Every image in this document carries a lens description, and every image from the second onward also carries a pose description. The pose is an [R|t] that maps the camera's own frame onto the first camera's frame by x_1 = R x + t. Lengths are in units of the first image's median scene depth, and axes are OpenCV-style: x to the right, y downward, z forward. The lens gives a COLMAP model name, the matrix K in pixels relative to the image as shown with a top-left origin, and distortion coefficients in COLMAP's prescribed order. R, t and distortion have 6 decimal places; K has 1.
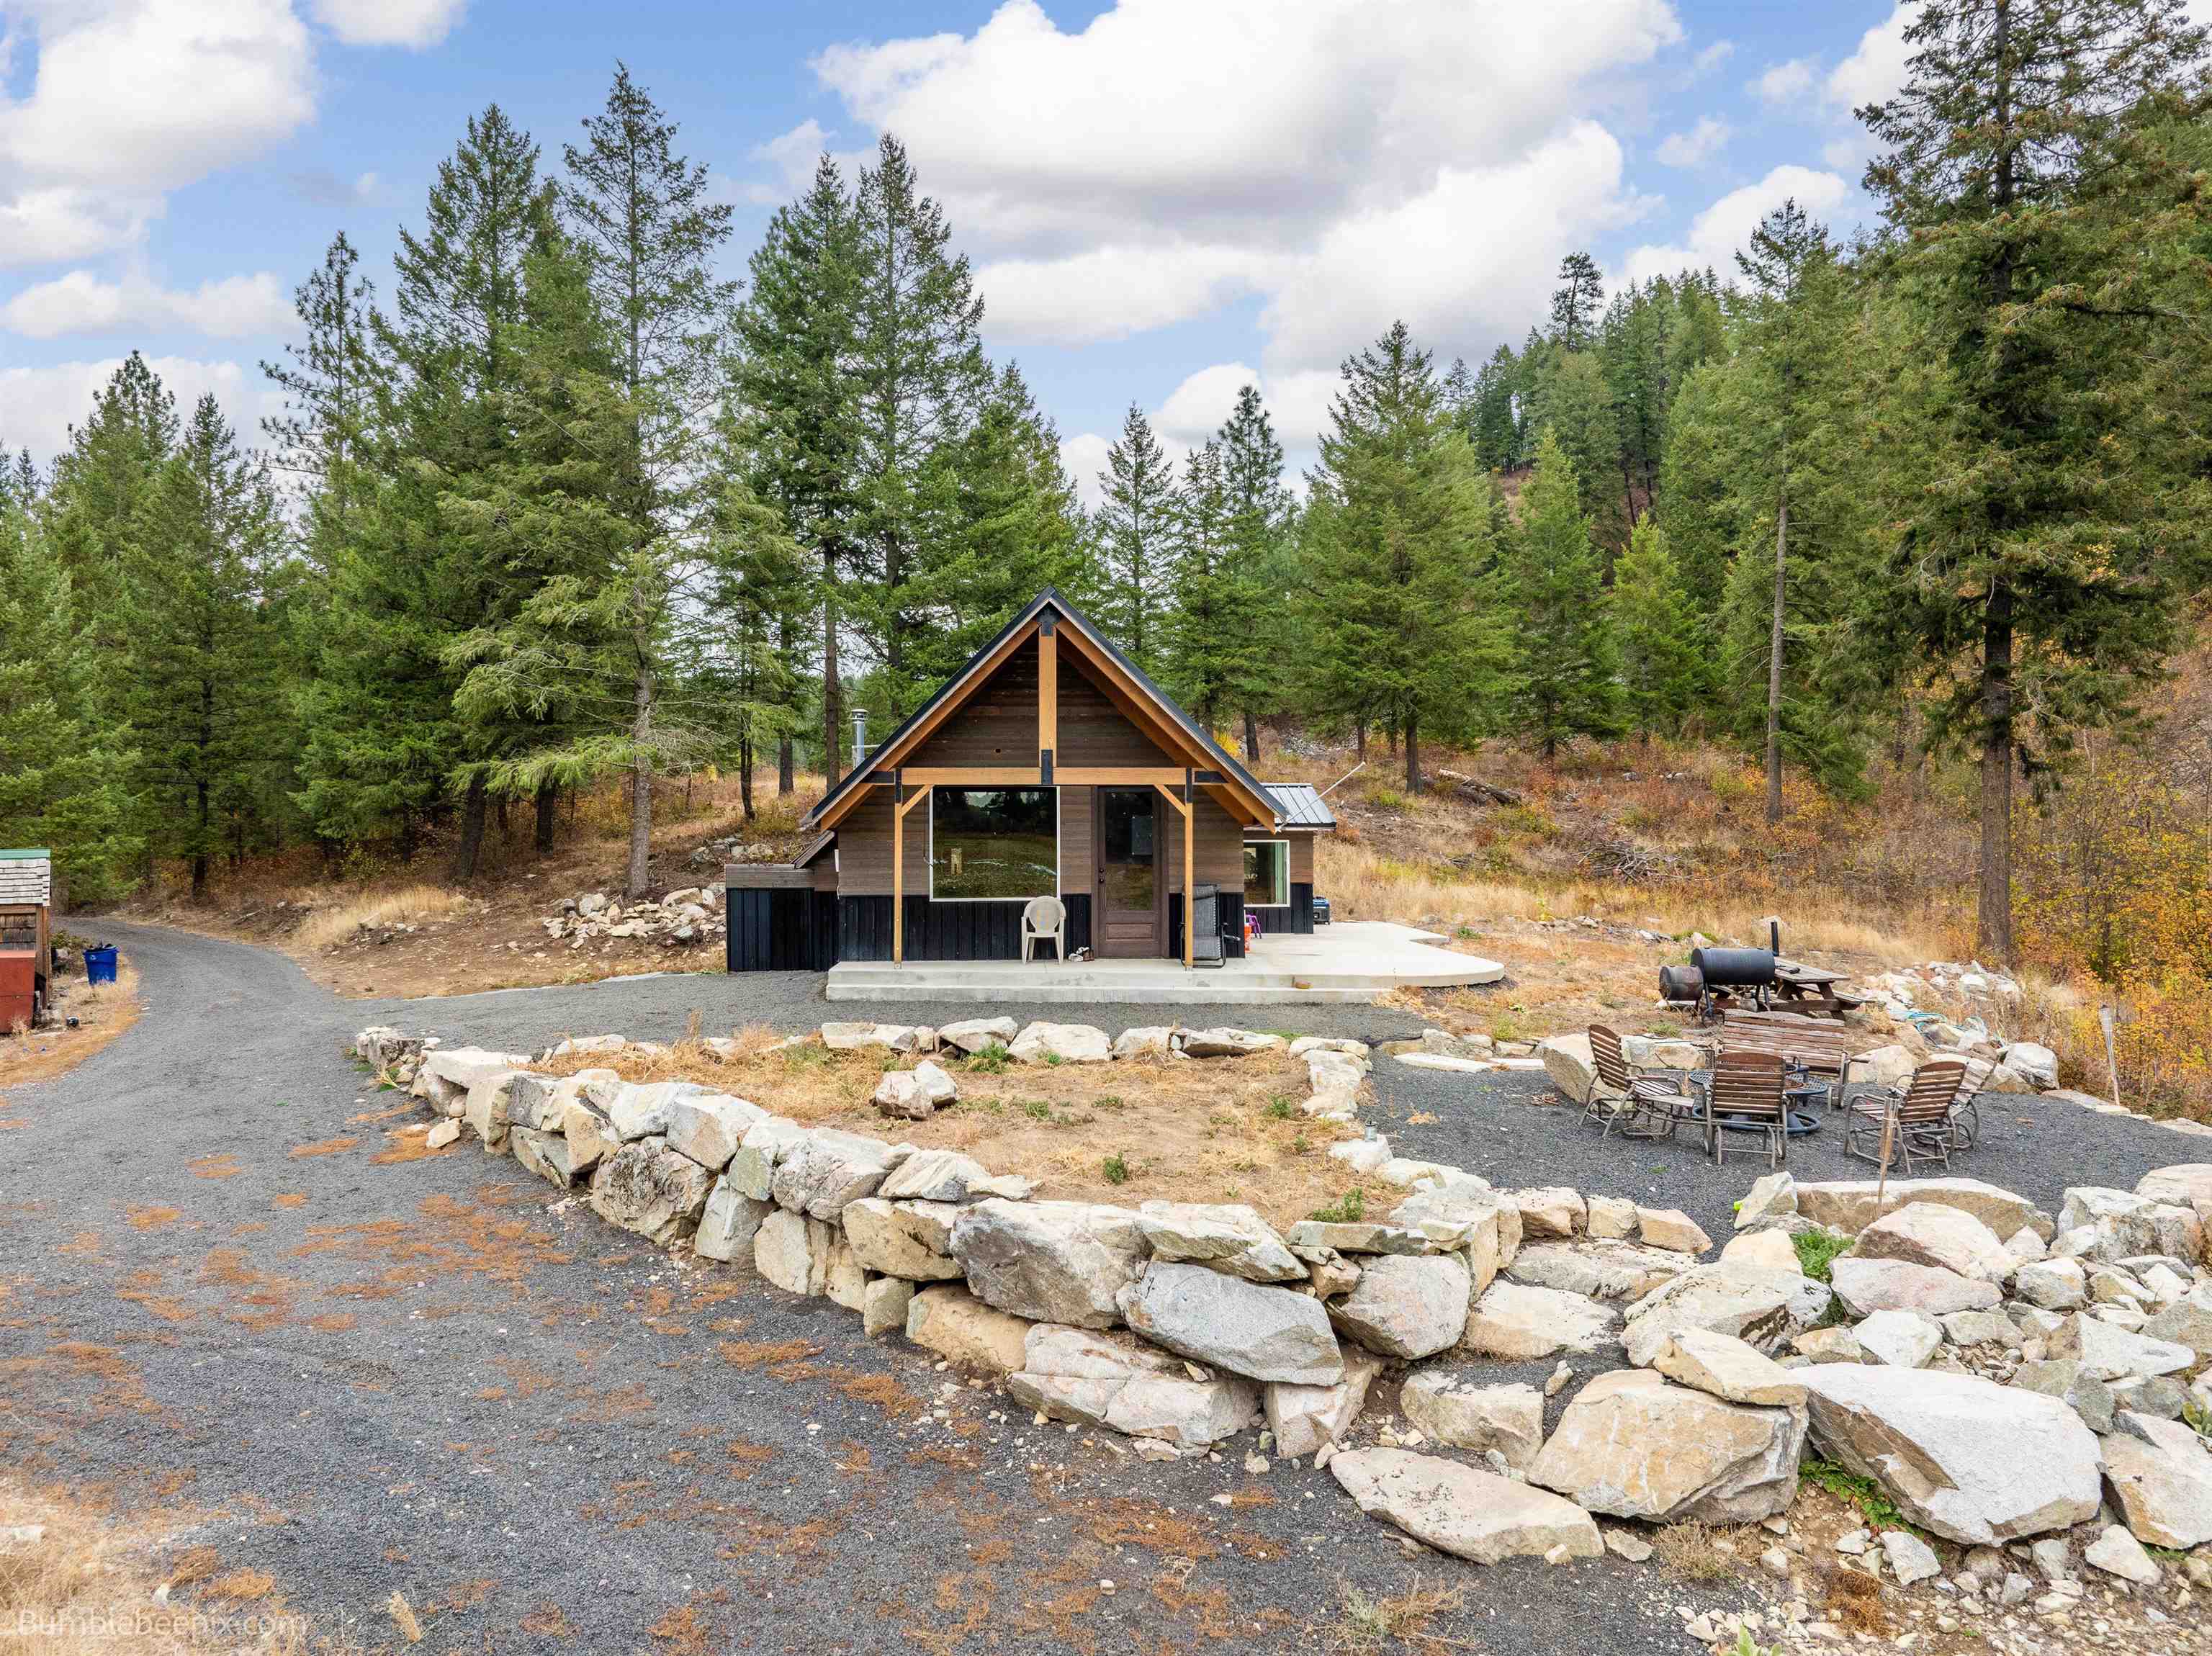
lens RADIAL K [[1566.8, 0, 1103.7], [0, 1566.8, 826.6], [0, 0, 1]] dist [-0.031175, -0.004535]
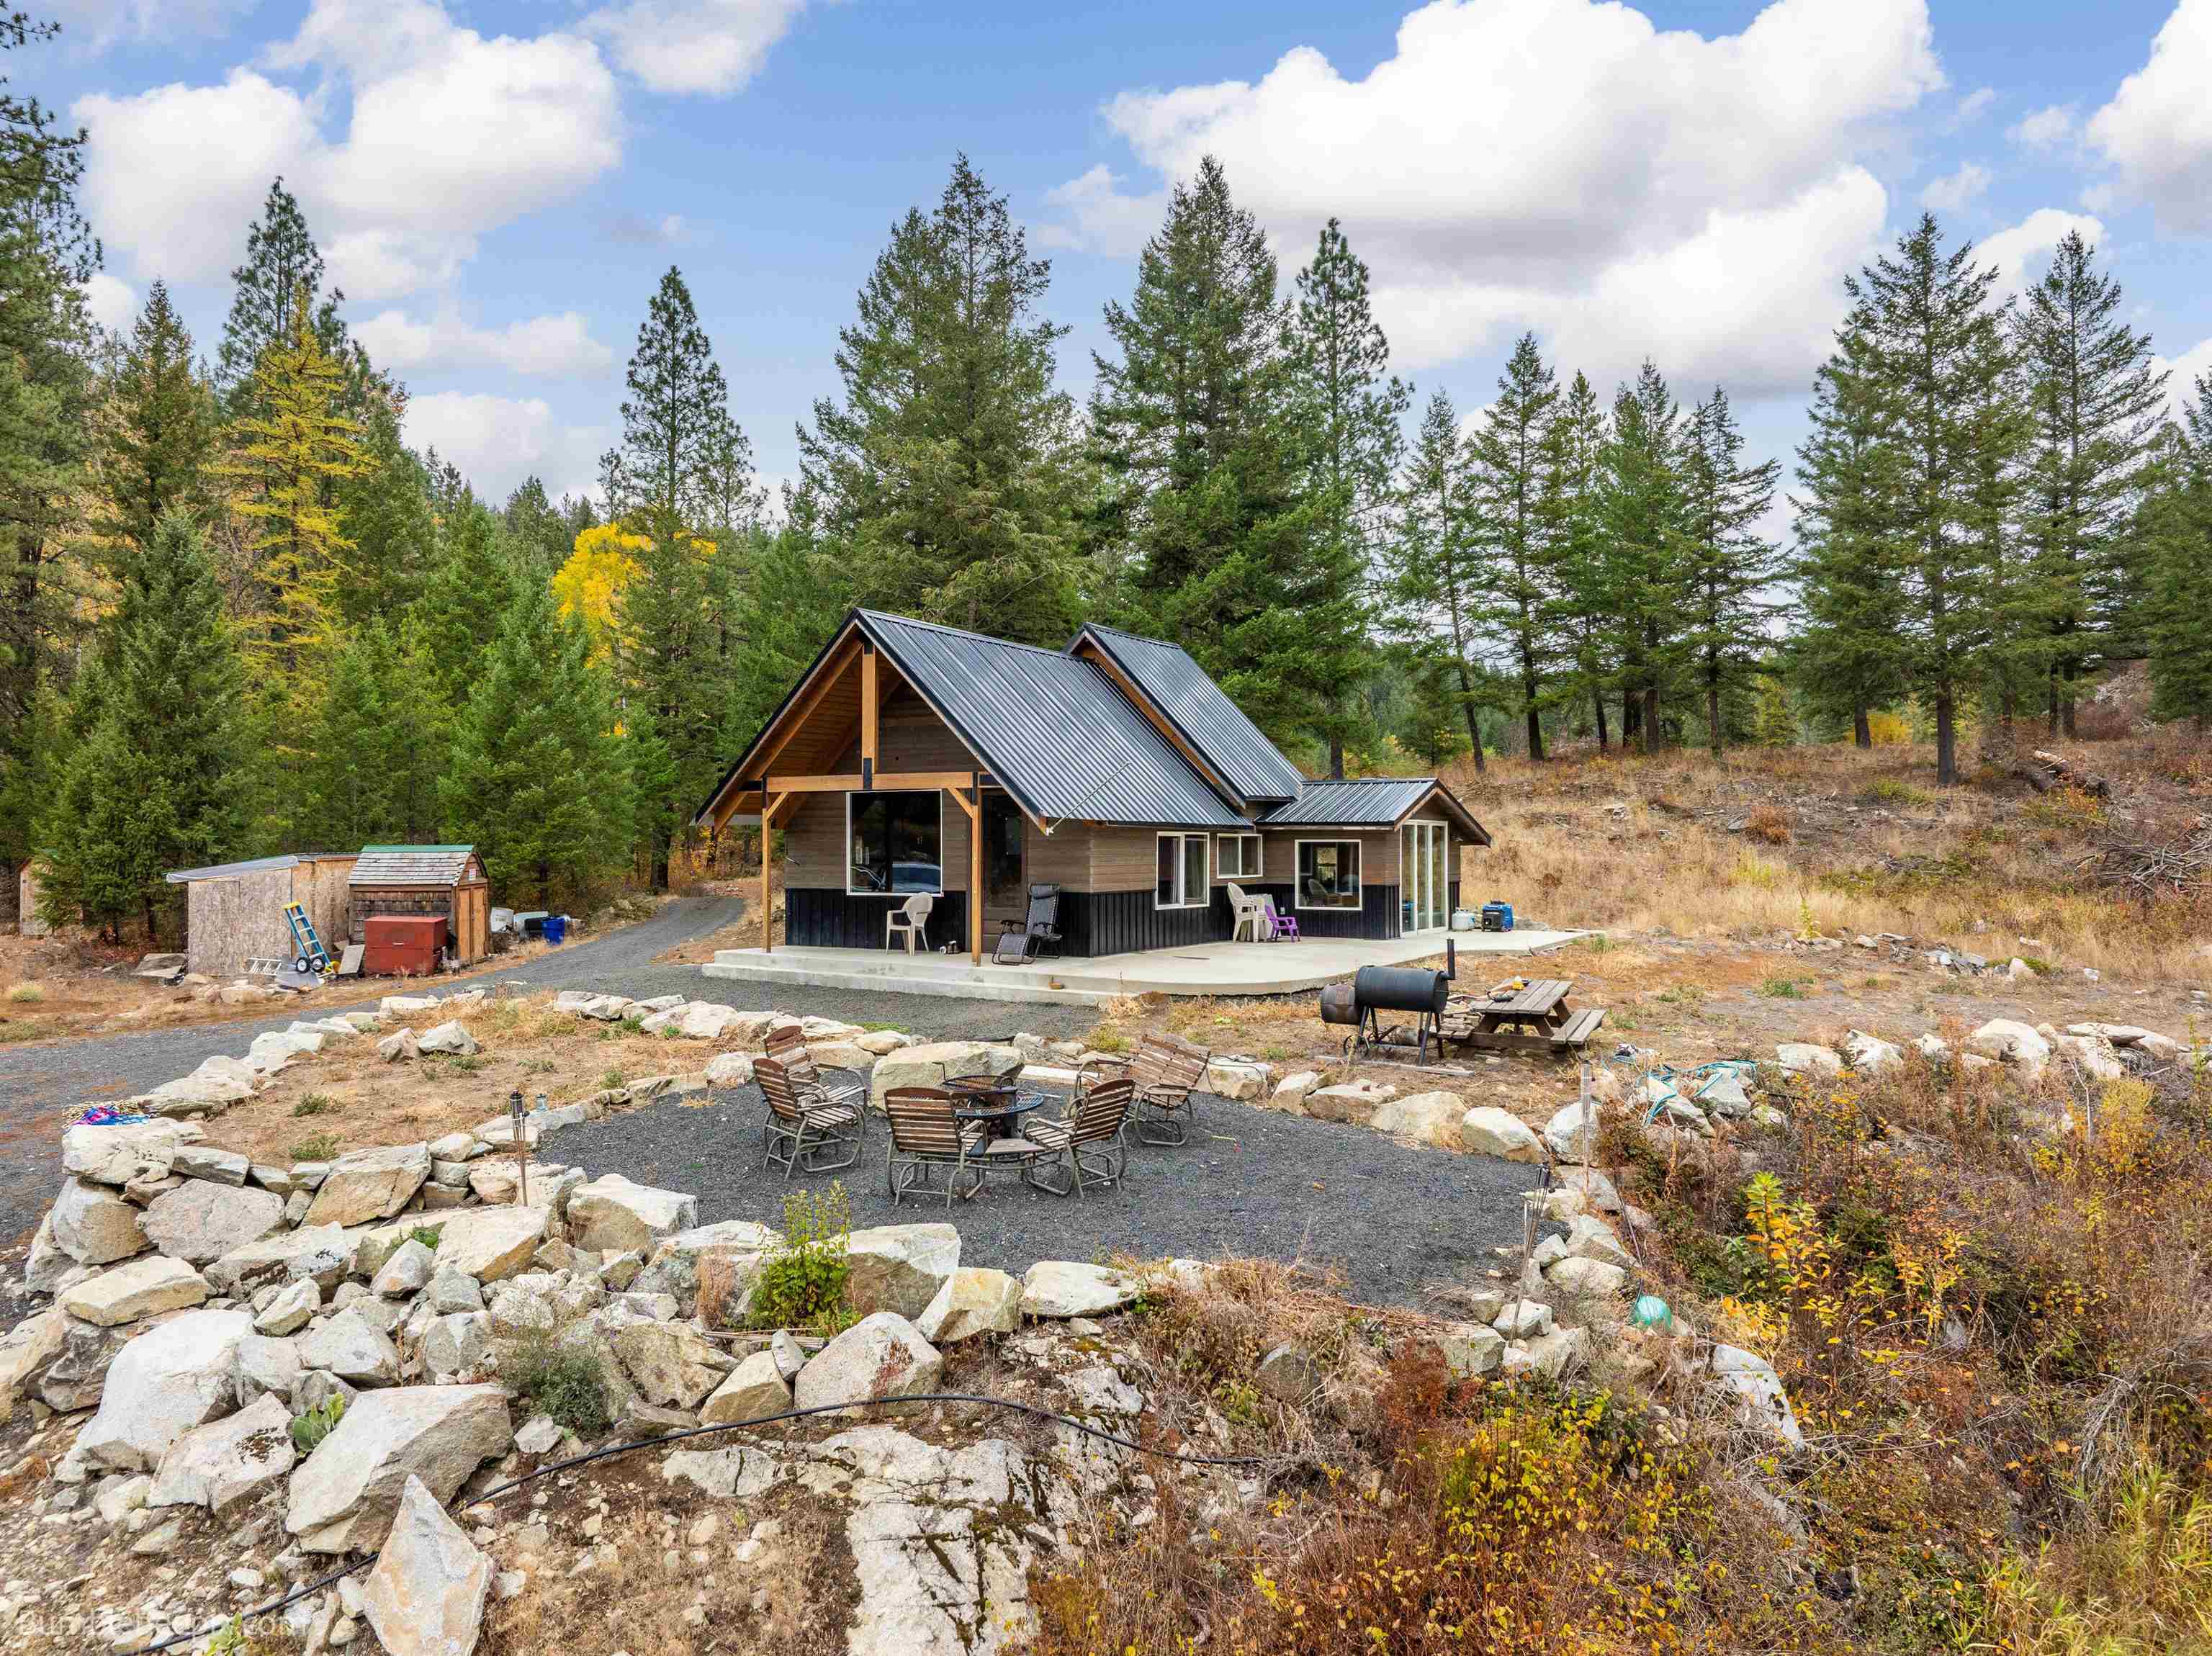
lens RADIAL K [[1566.8, 0, 1100.6], [0, 1566.8, 828.5], [0, 0, 1]] dist [-0.031175, -0.004535]
pose [[0.835504, -0.002334, -0.549480, 0.658476], [0.004960, 0.999982, 0.003294, -0.002647], [0.549462, -0.005477, 0.835501, 0.164839]]
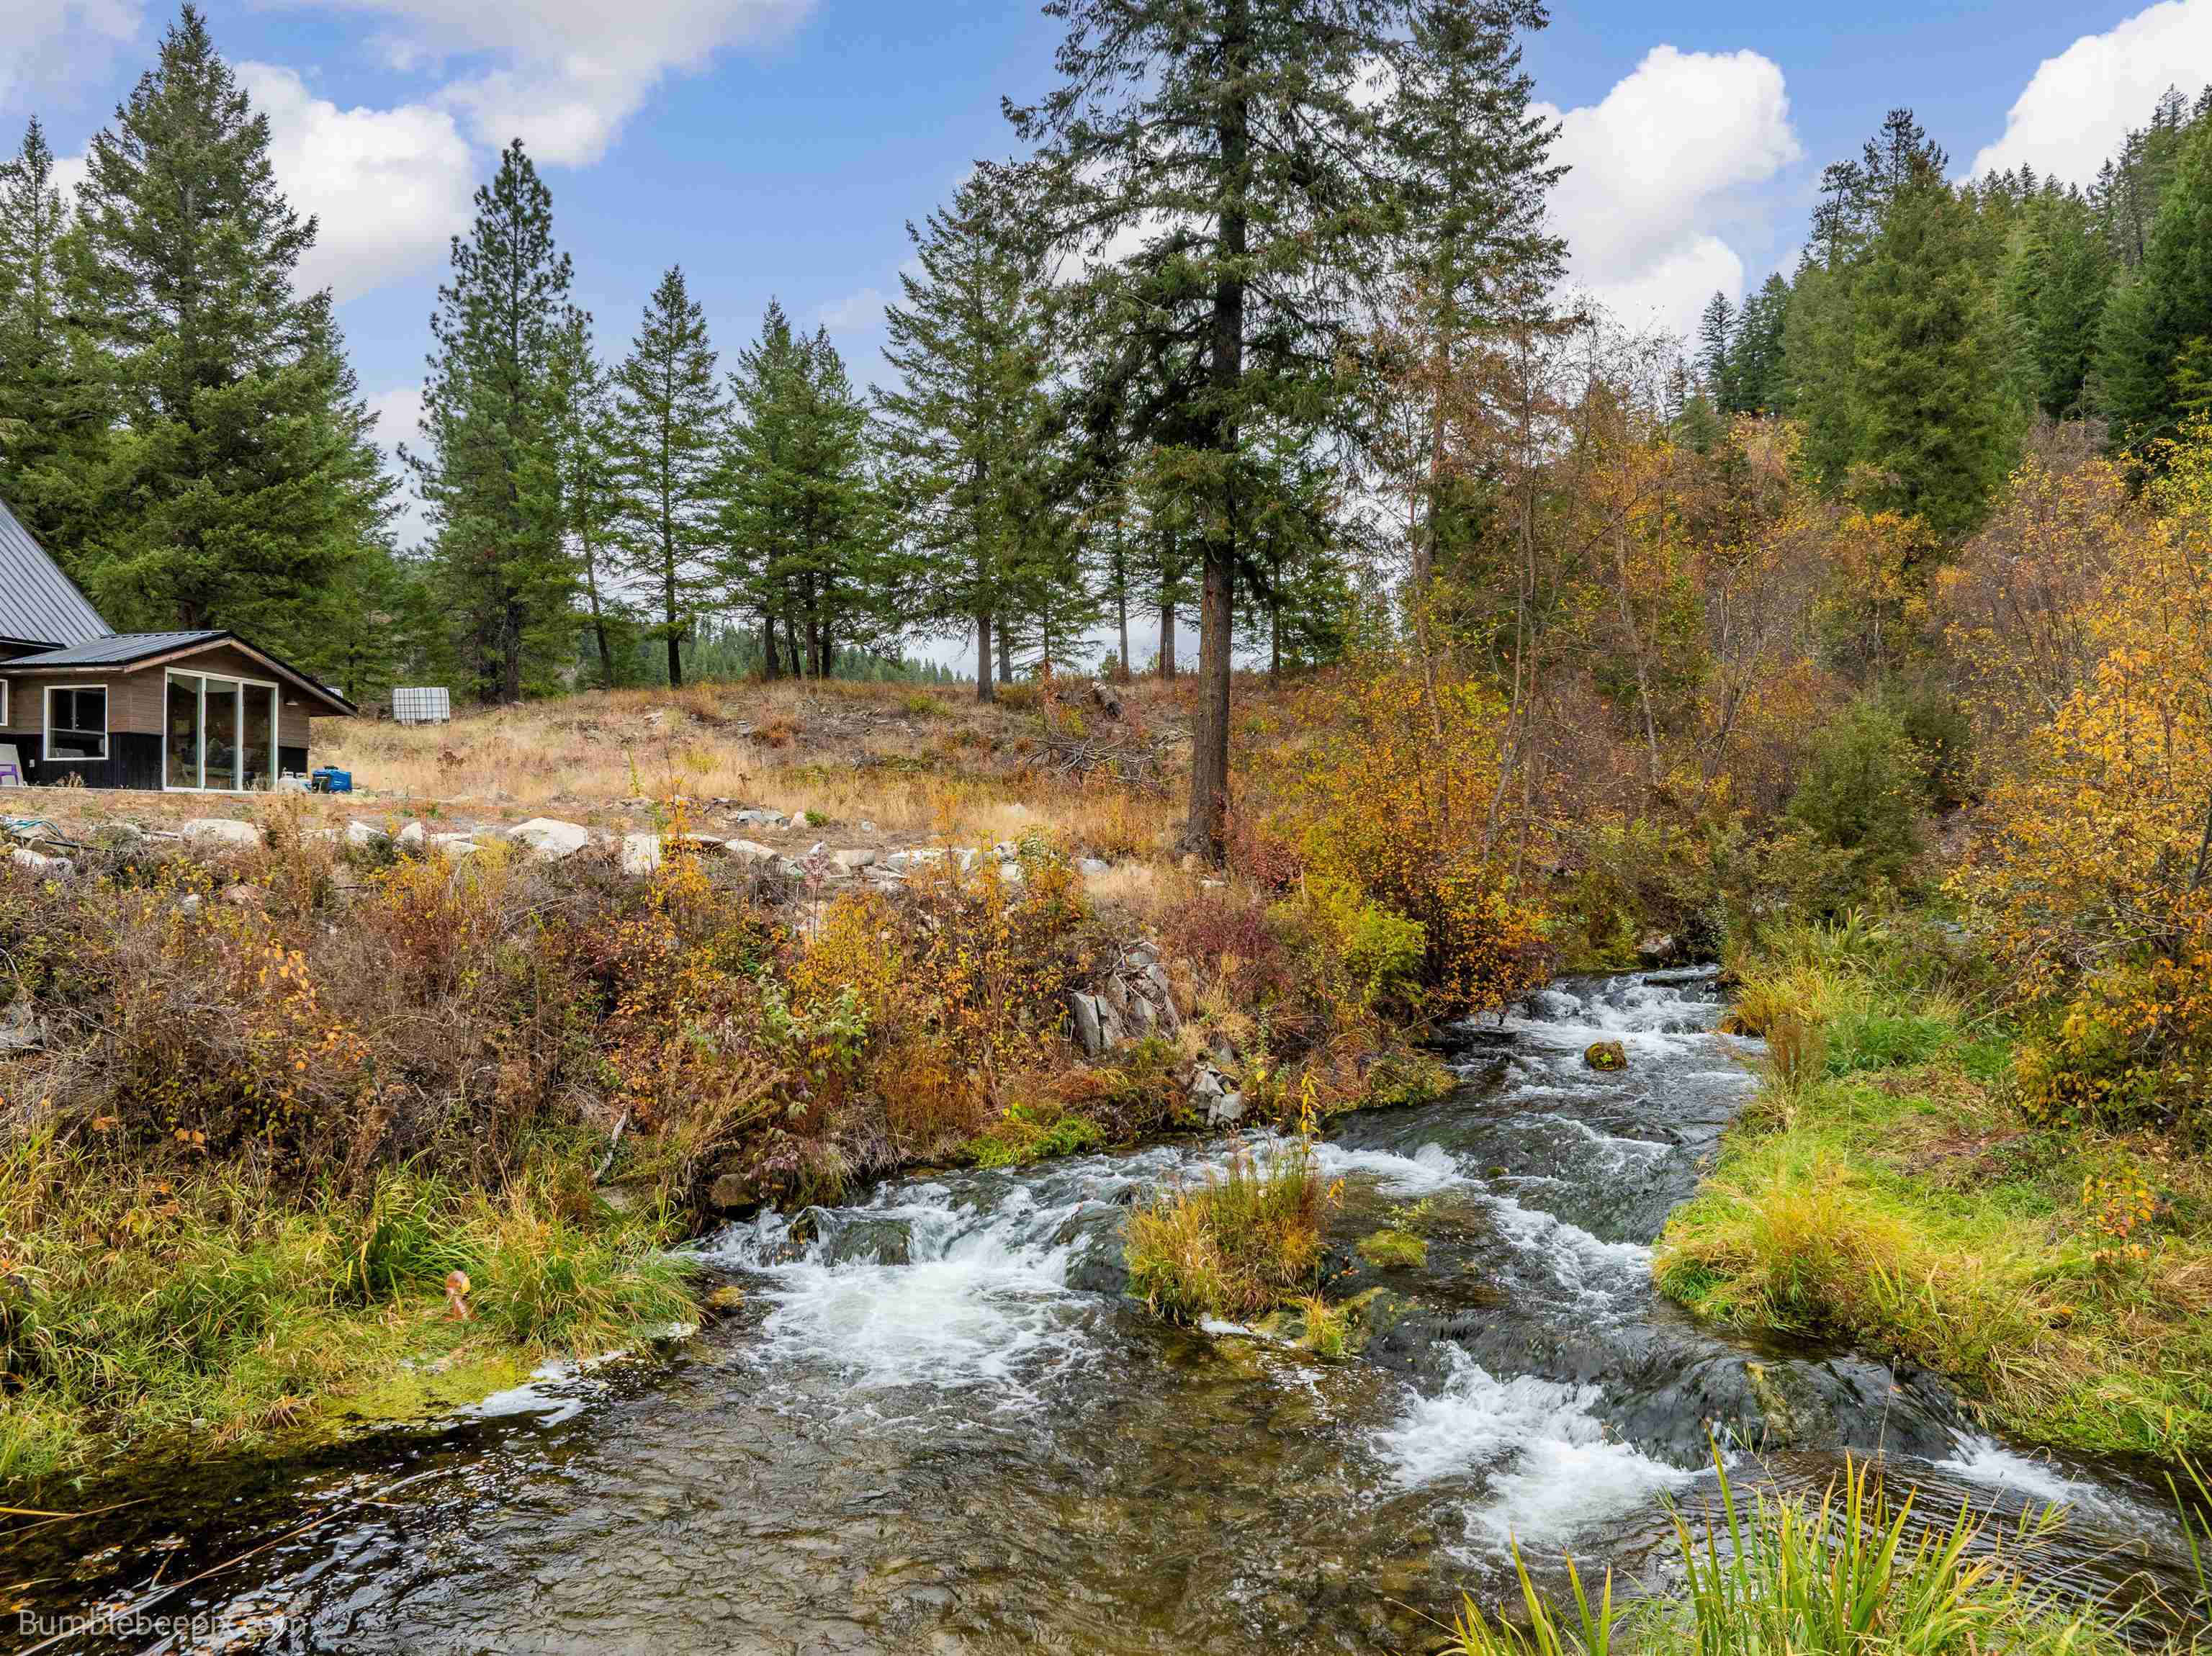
lens RADIAL K [[1566.8, 0, 1104.1], [0, 1566.8, 831.1], [0, 0, 1]] dist [-0.031175, -0.004535]
pose [[0.969779, -0.000576, -0.243983, 1.145554], [0.001580, 0.999991, 0.003918, 0.115952], [0.243978, -0.004185, 0.969772, 0.376246]]
